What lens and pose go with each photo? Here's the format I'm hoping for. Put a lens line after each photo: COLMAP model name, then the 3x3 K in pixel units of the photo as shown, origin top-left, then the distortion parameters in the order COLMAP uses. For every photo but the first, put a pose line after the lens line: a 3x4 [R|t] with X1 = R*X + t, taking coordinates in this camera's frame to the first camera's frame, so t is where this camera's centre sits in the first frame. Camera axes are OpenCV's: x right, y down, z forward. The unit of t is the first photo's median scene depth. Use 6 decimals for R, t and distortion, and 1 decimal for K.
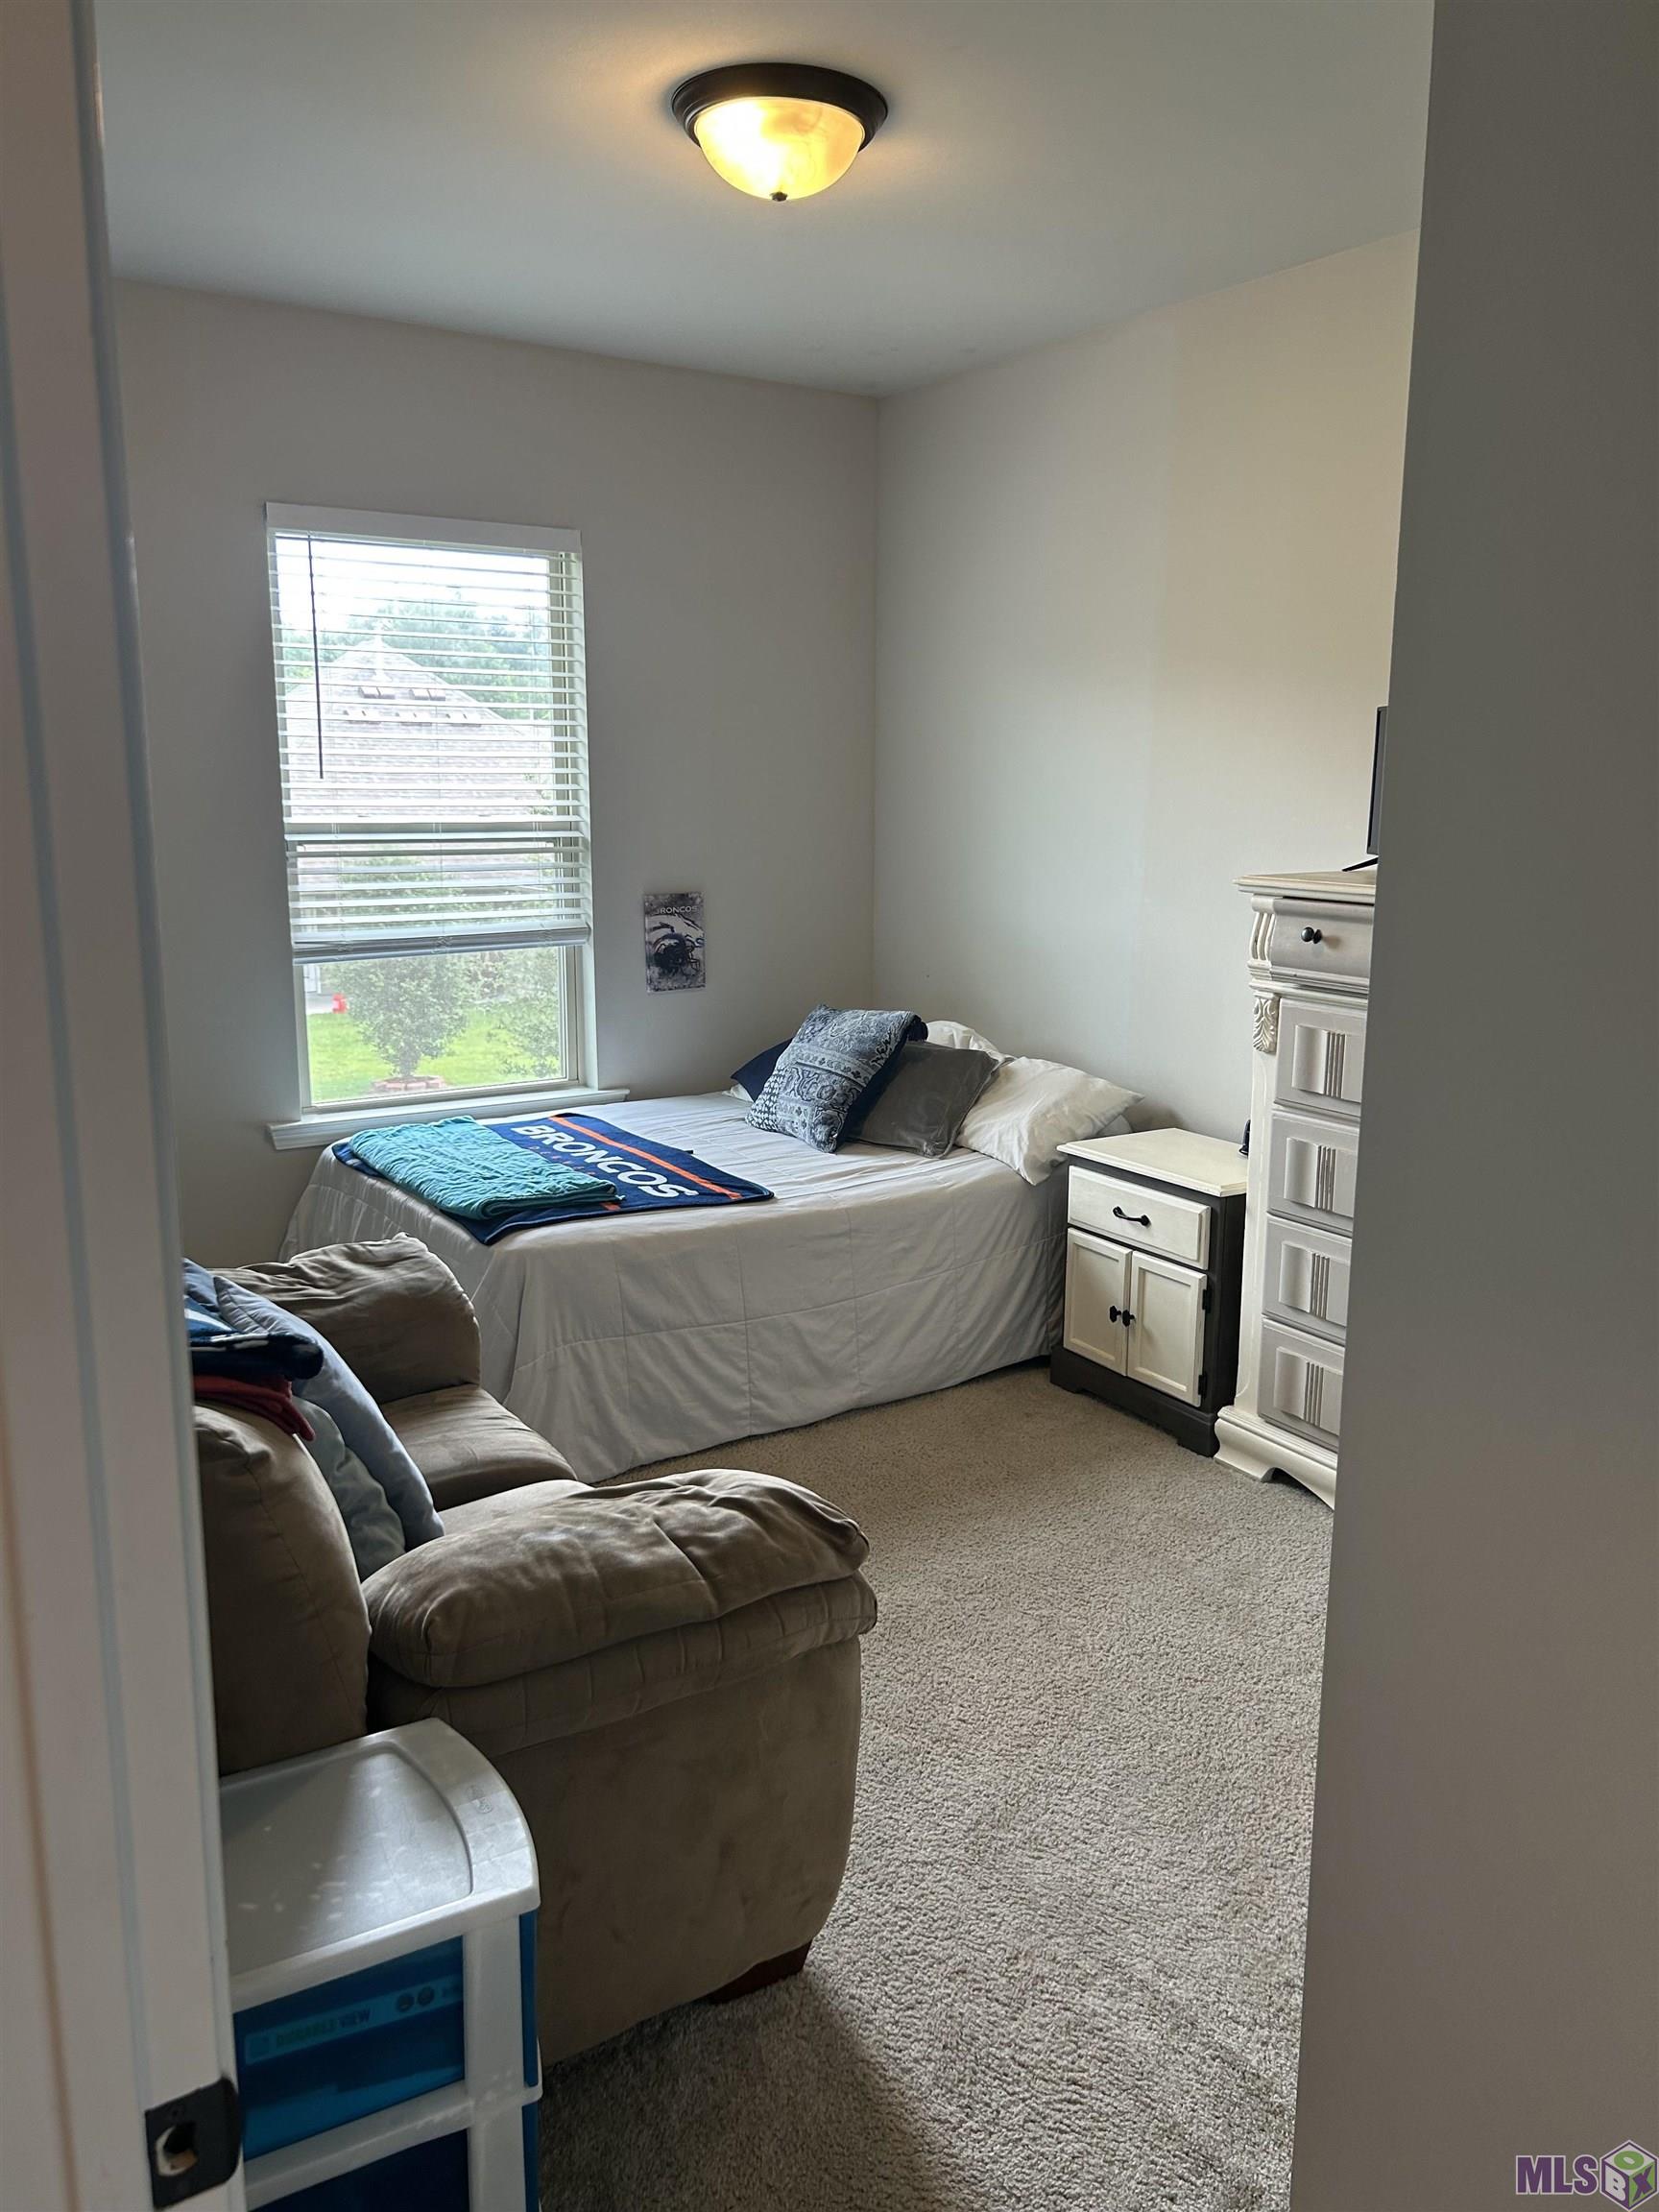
lens RADIAL K [[1677.7, 0, 829.9], [0, 1677.7, 1113.0], [0, 0, 1]] dist [0.041175, -0.061624]
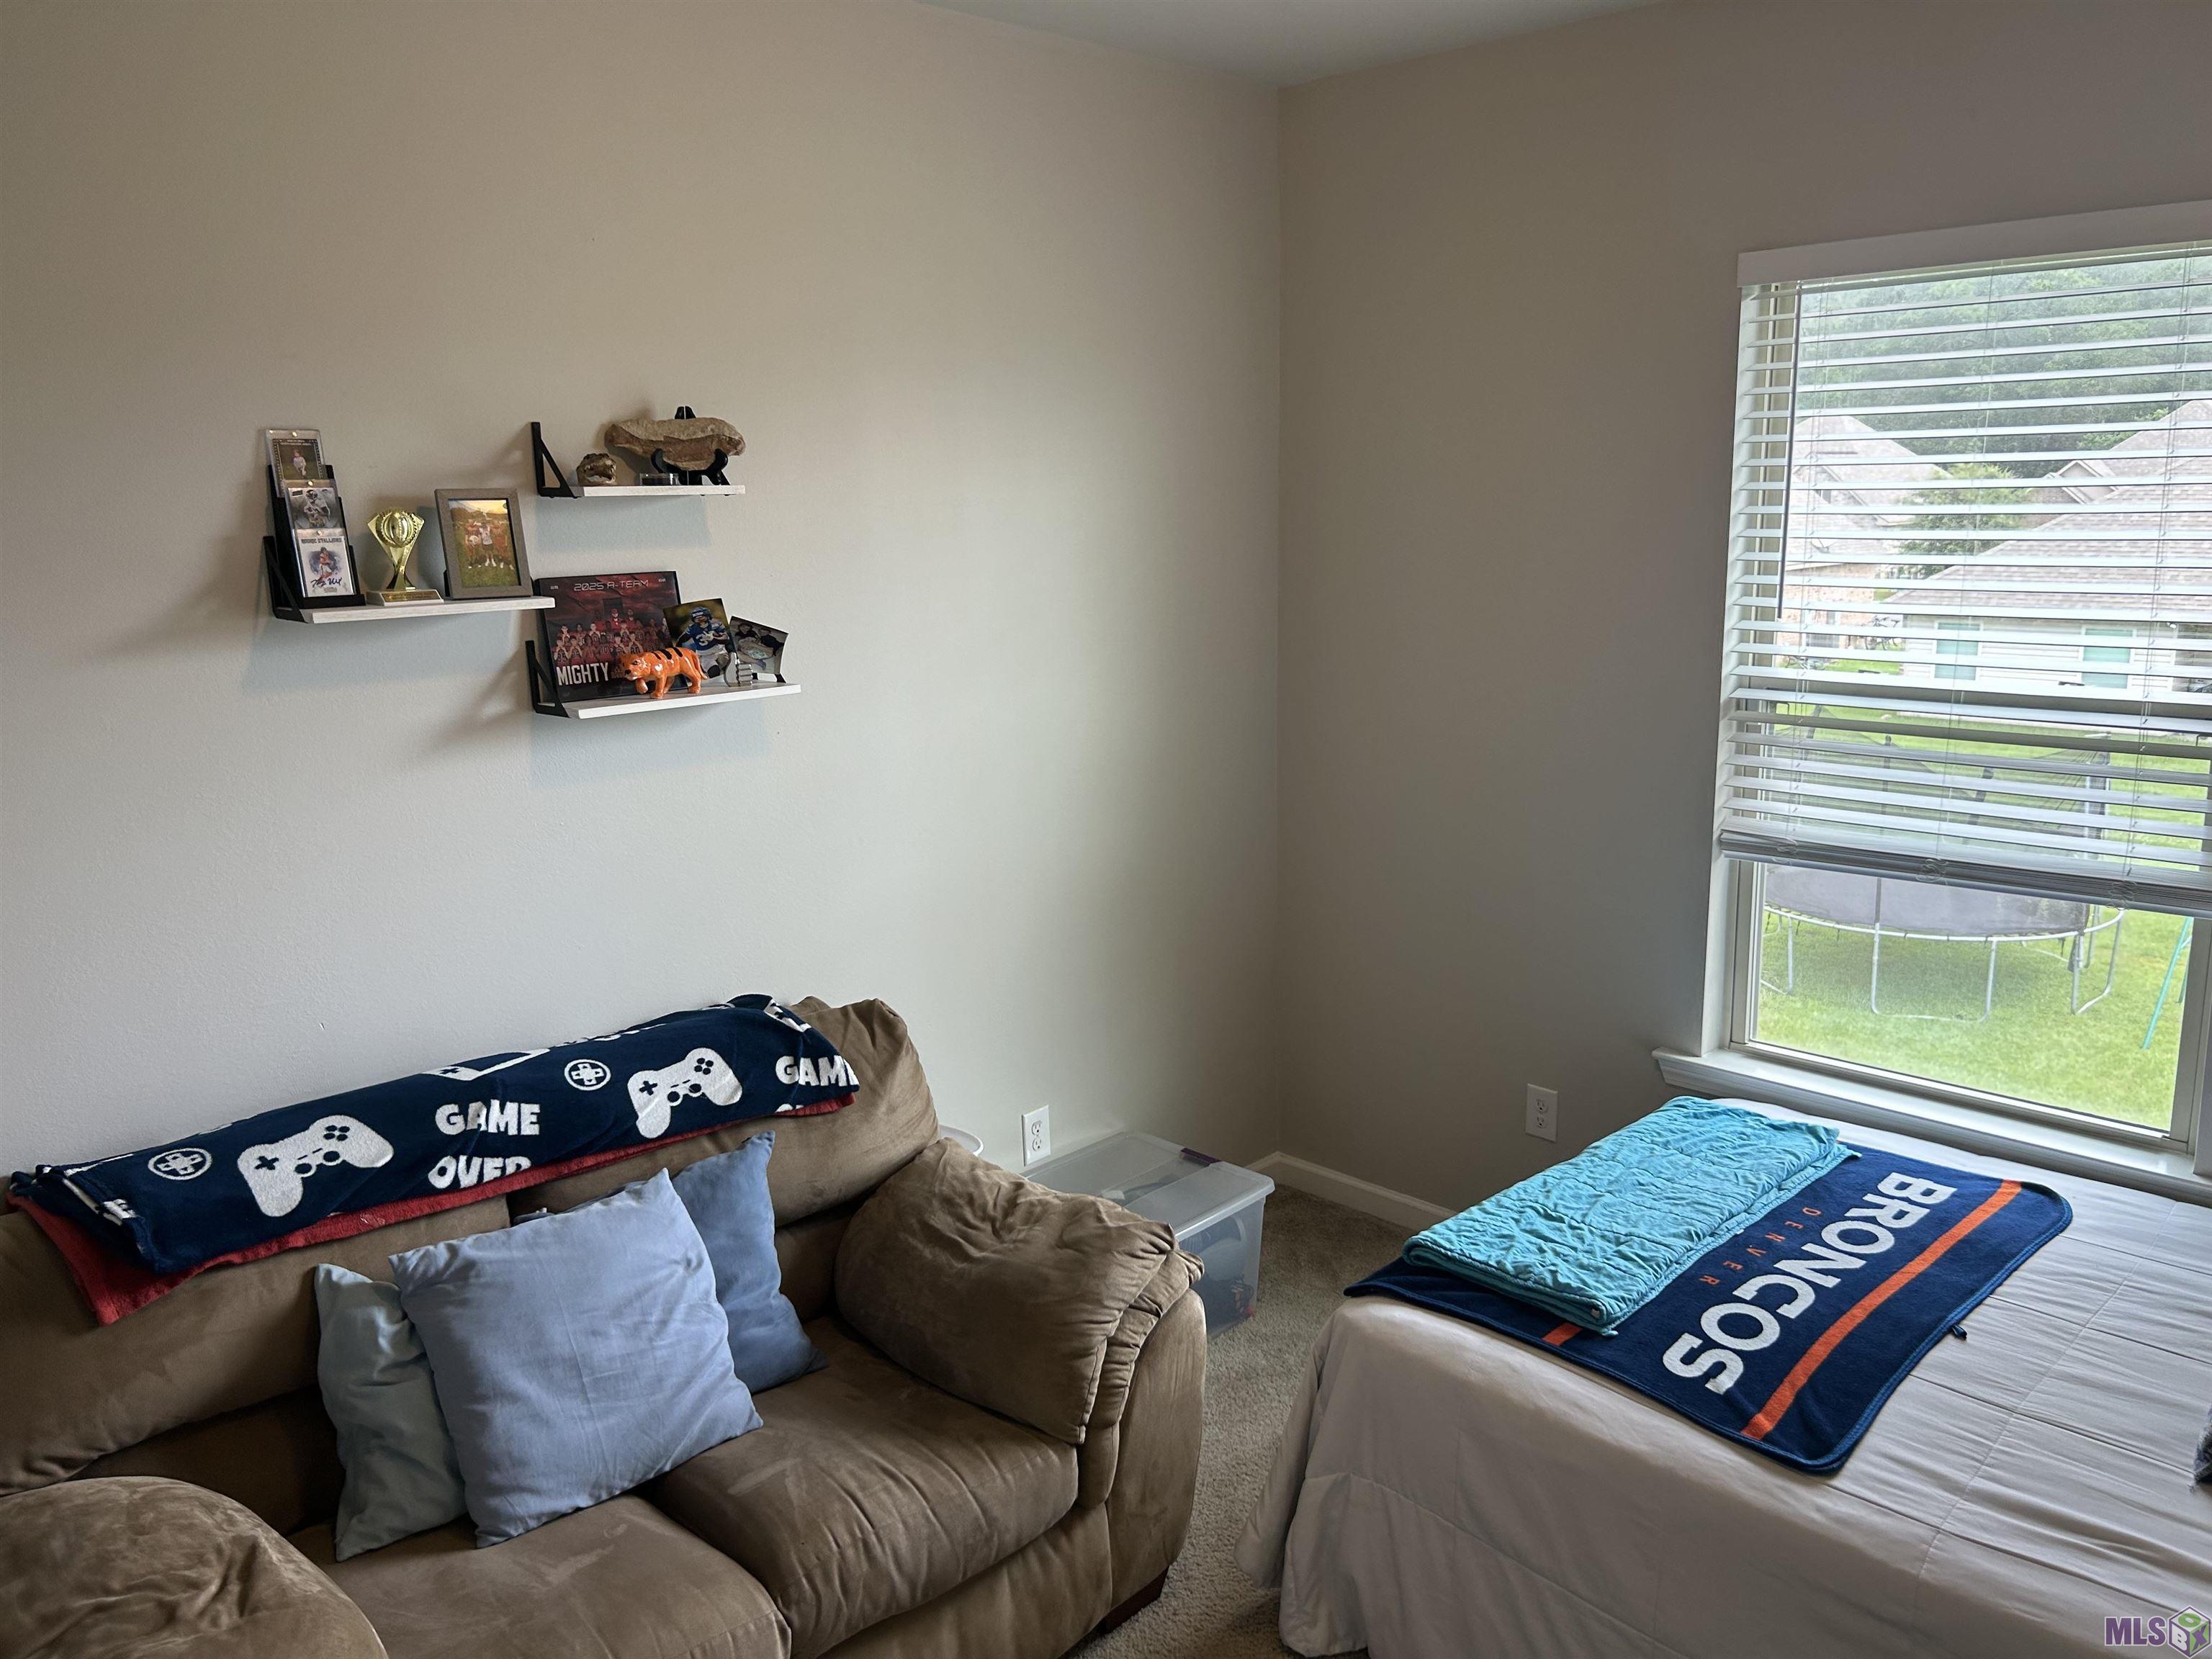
lens RADIAL K [[1677.7, 0, 1107.7], [0, 1677.7, 827.6], [0, 0, 1]] dist [0.041175, -0.061624]
pose [[0.137511, 0.176855, -0.974583, 0.435465], [-0.144368, 0.977002, 0.156924, -0.208108], [0.979923, 0.119119, 0.159881, 0.708806]]
